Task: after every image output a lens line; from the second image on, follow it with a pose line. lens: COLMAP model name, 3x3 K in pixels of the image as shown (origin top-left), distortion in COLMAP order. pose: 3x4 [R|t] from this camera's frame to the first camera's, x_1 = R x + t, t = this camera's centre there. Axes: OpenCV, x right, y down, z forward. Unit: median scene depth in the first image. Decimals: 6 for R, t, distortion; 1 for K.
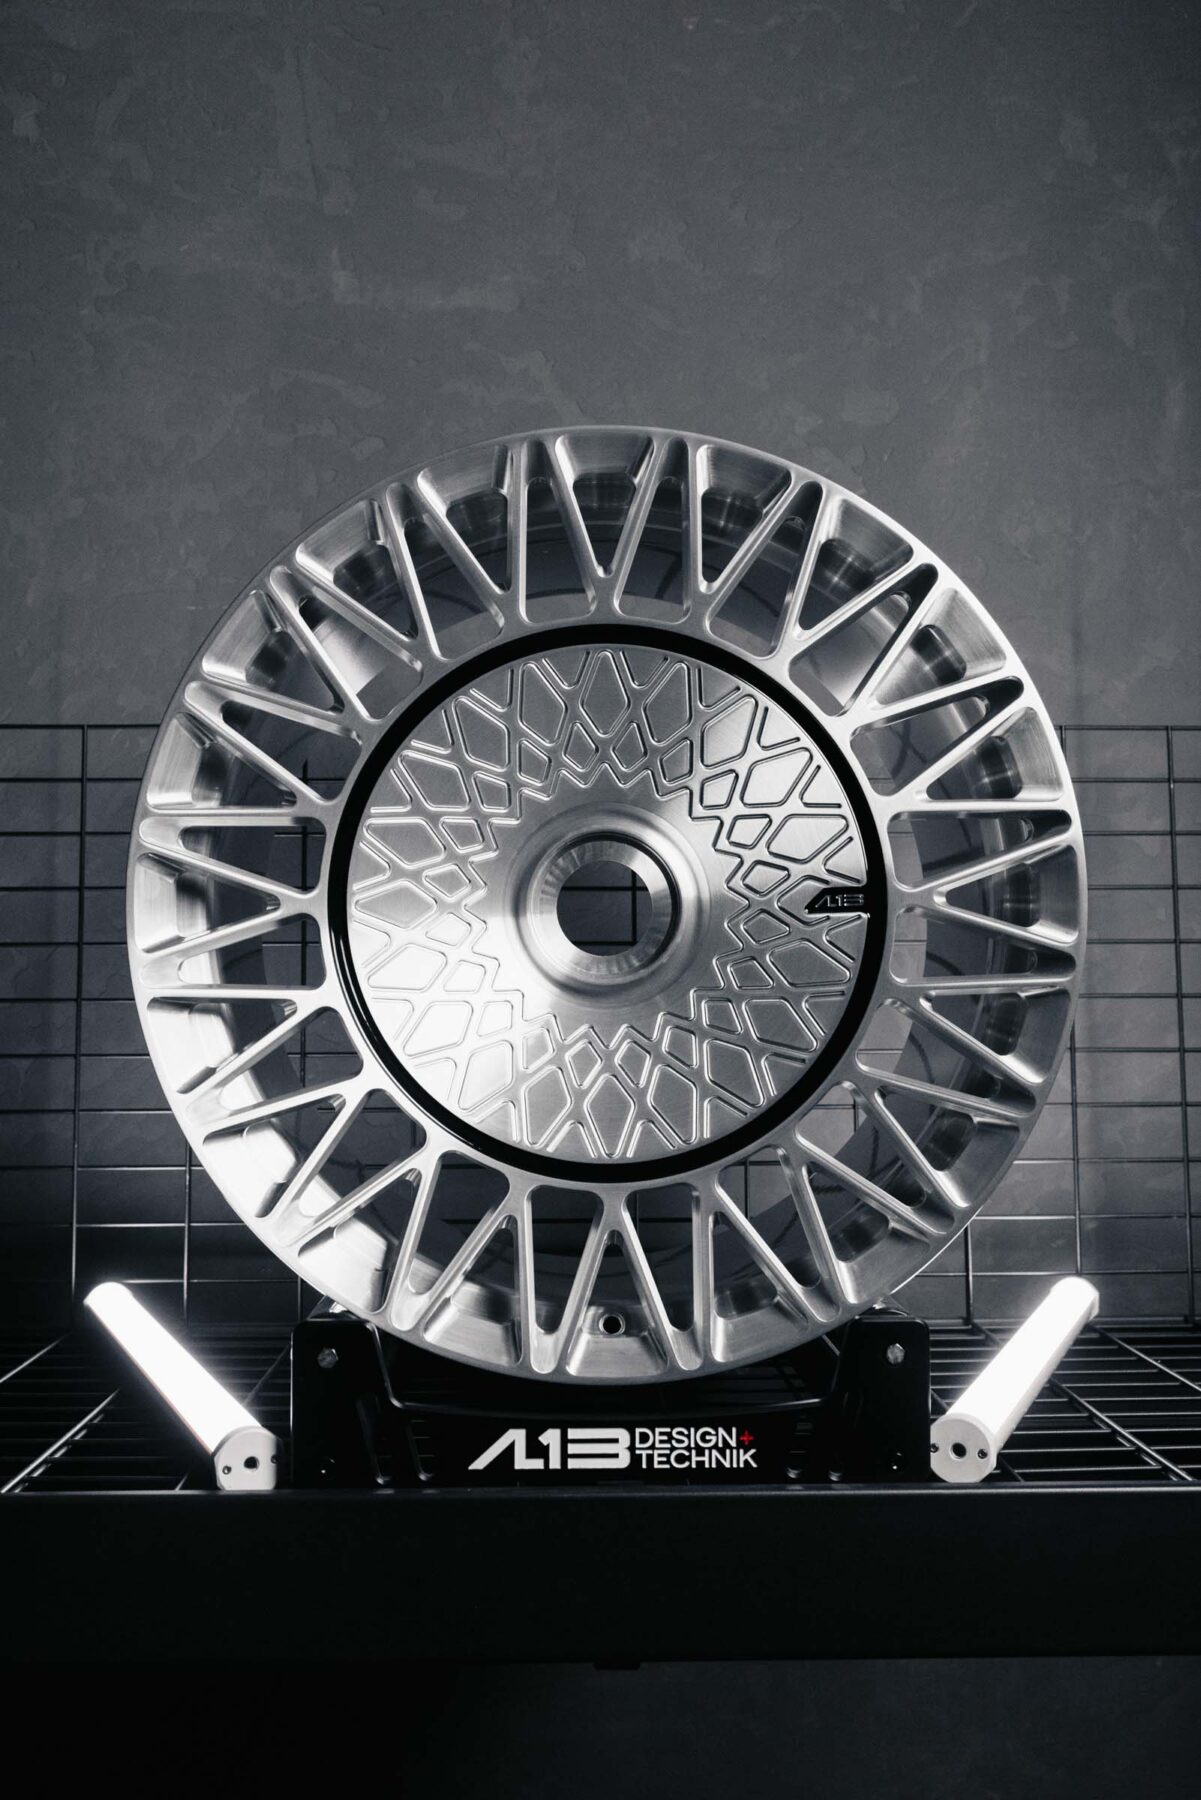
lens RADIAL K [[1821.9, 0, 599.4], [0, 1821.9, 893.4], [0, 0, 1]] dist [0.015860, 0.000000]
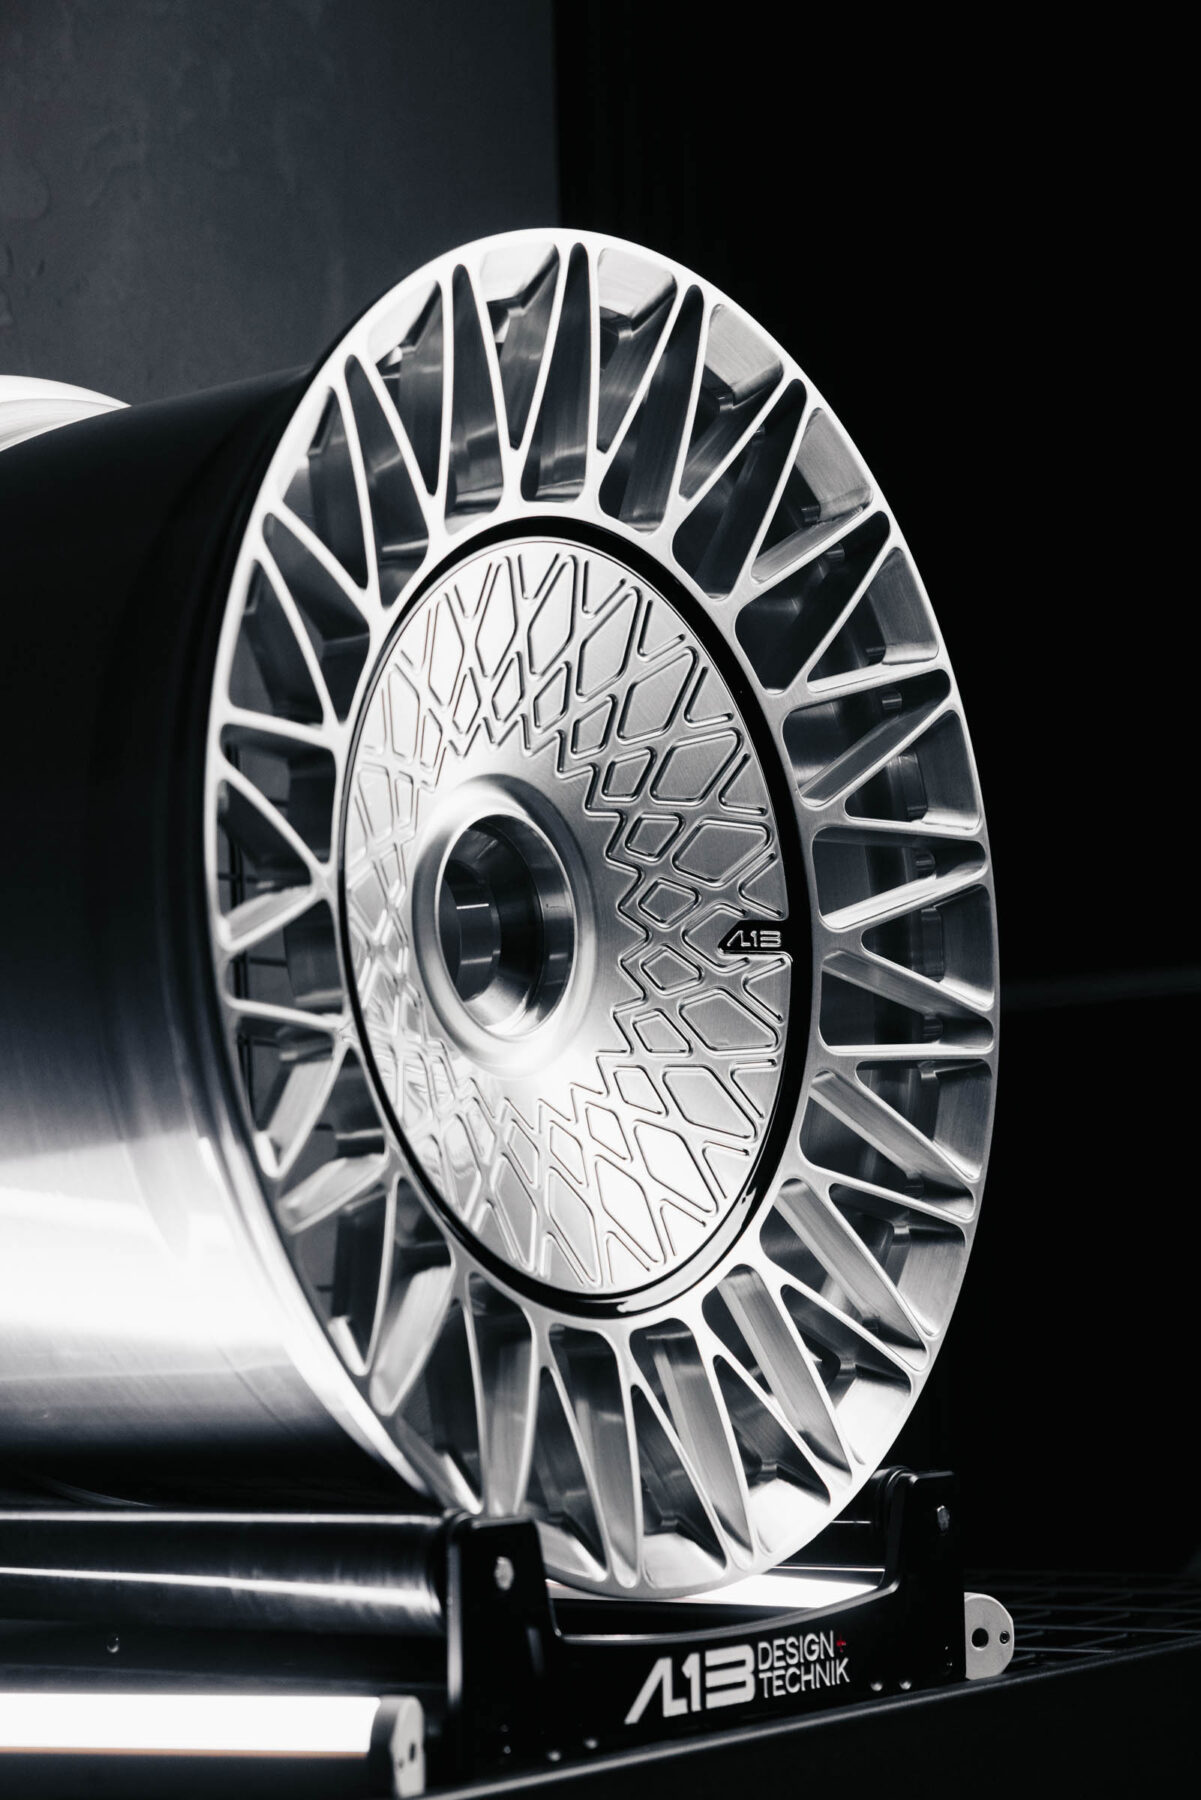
lens RADIAL K [[3551.2, 0, 590.4], [0, 3551.2, 884.6], [0, 0, 1]] dist [0.061254, 0.000000]
pose [[0.611032, 0.078214, 0.787733, -1.073751], [-0.023511, 0.996461, -0.080702, 0.102678], [-0.791257, 0.030791, 0.610708, 0.173015]]
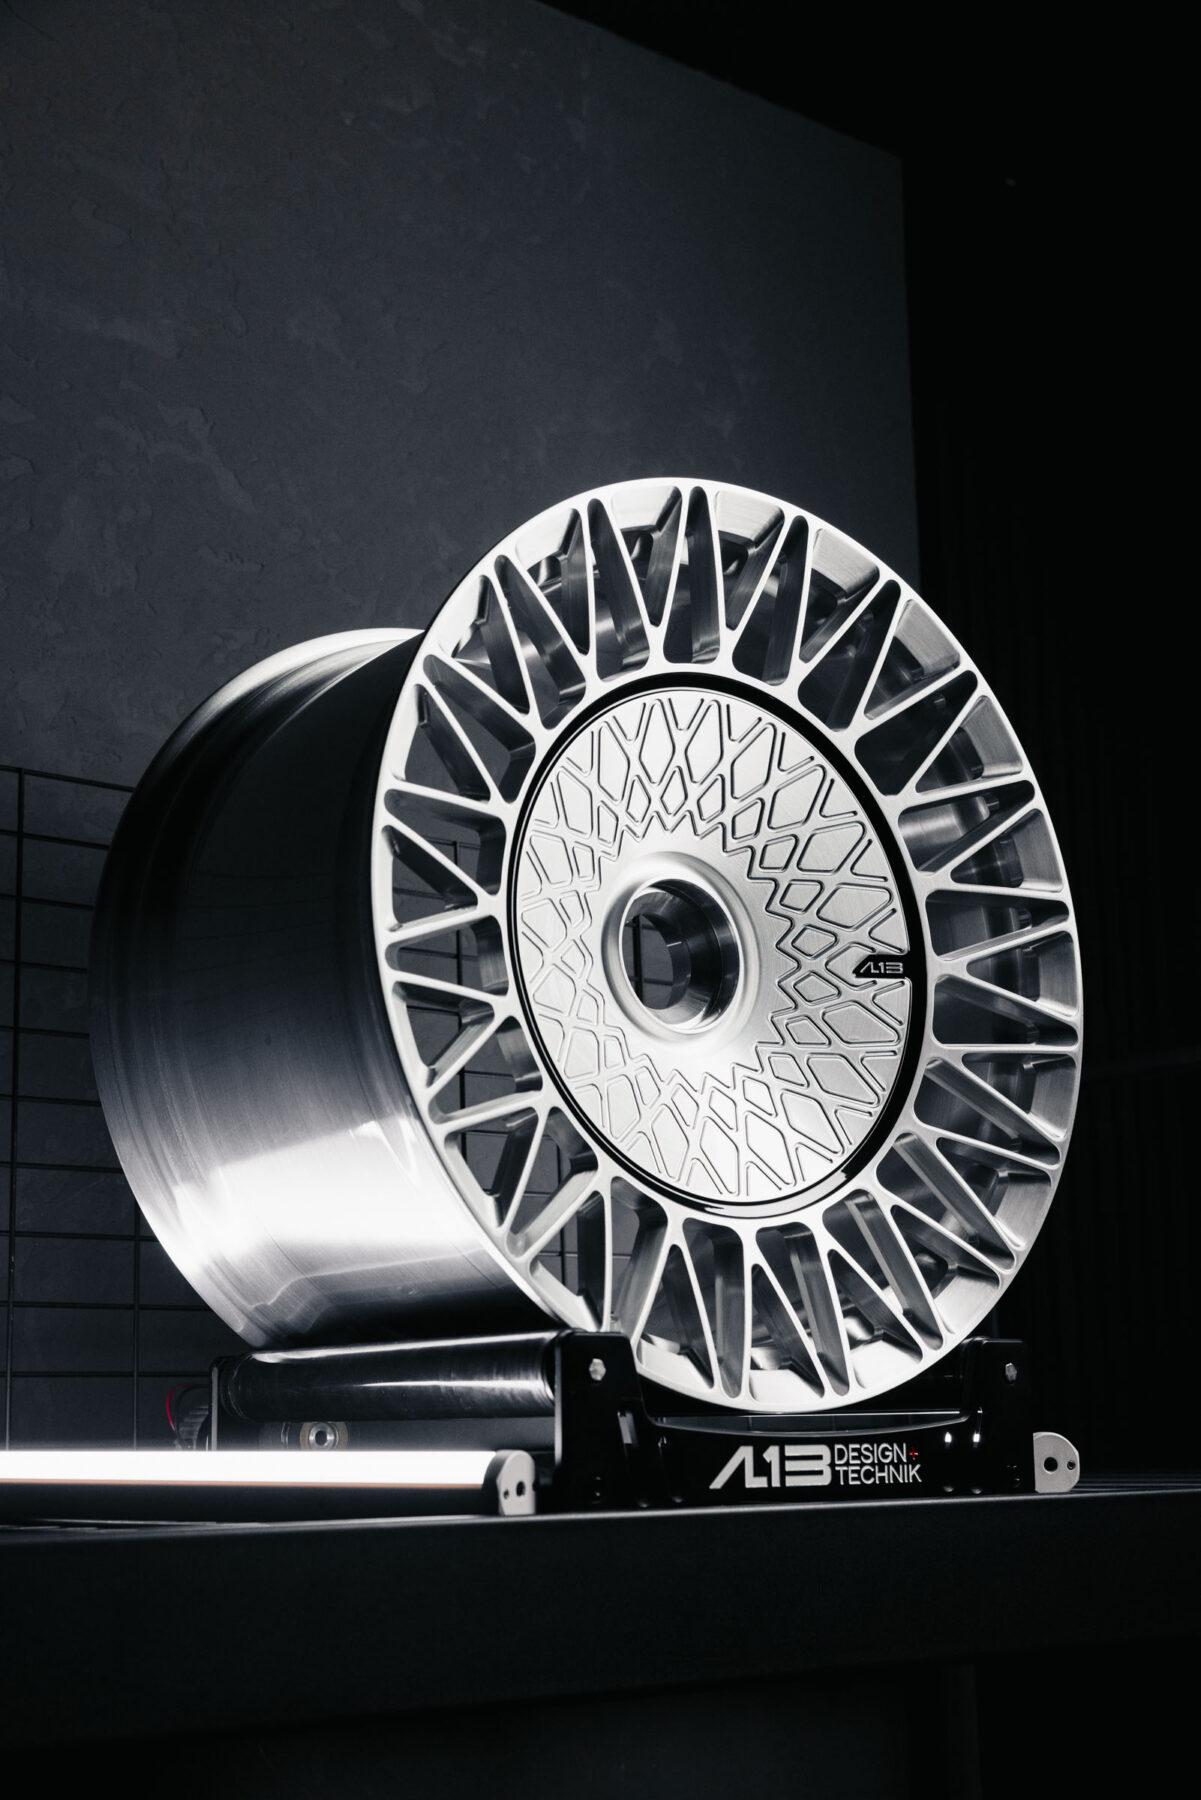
lens RADIAL K [[2360.1, 0, 592.7], [0, 2360.1, 892.7], [0, 0, 1]] dist [0.039833, 0.000000]
pose [[0.807961, 0.120372, 0.576810, -0.820223], [-0.022673, 0.984538, -0.173700, 0.208176], [-0.588799, 0.127265, 0.798197, -0.003281]]
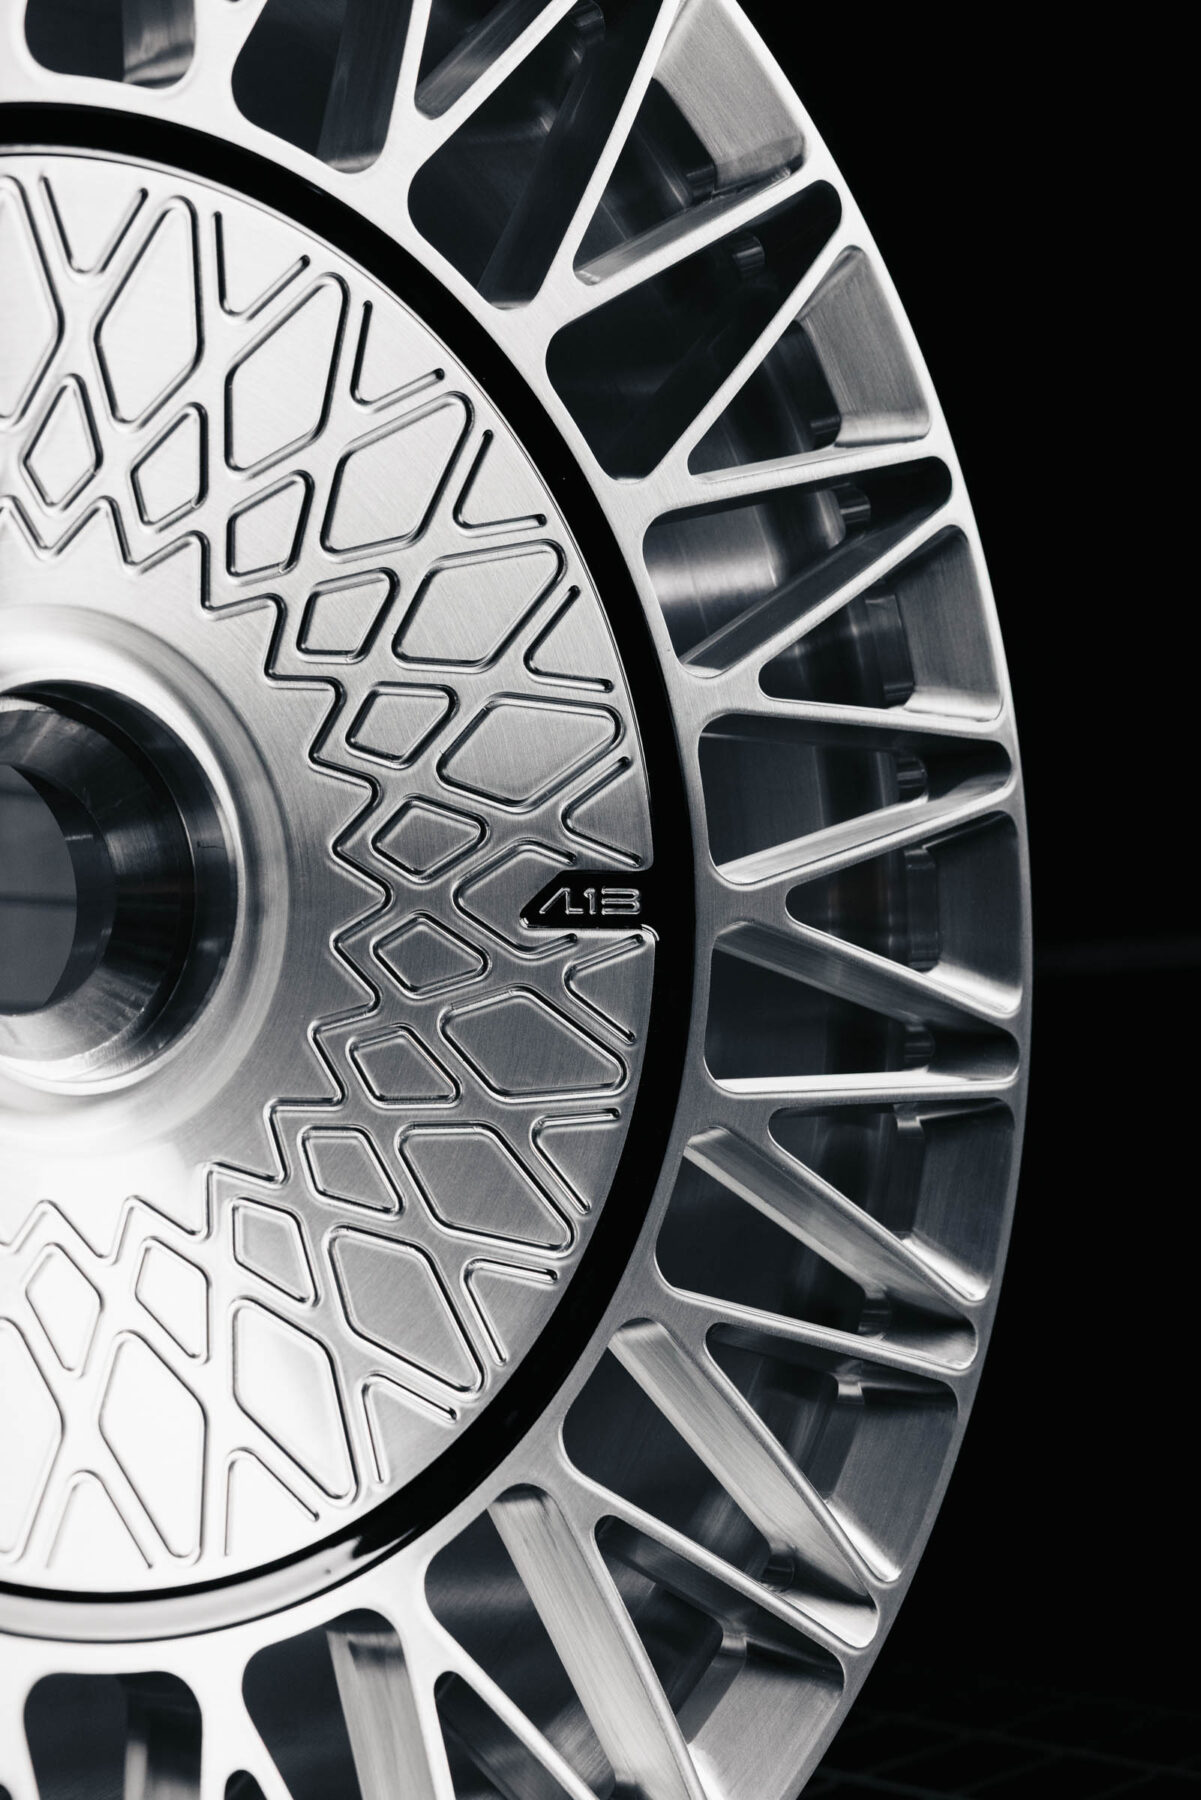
lens RADIAL K [[2588.1, 0, 612.9], [0, 2588.1, 898.0], [0, 0, 1]] dist [0.046799, 0.000000]
pose [[0.698189, 0.058644, 0.713508, -0.314951], [-0.036803, 0.998262, -0.046035, 0.032269], [-0.714967, 0.005882, 0.699133, 0.574506]]
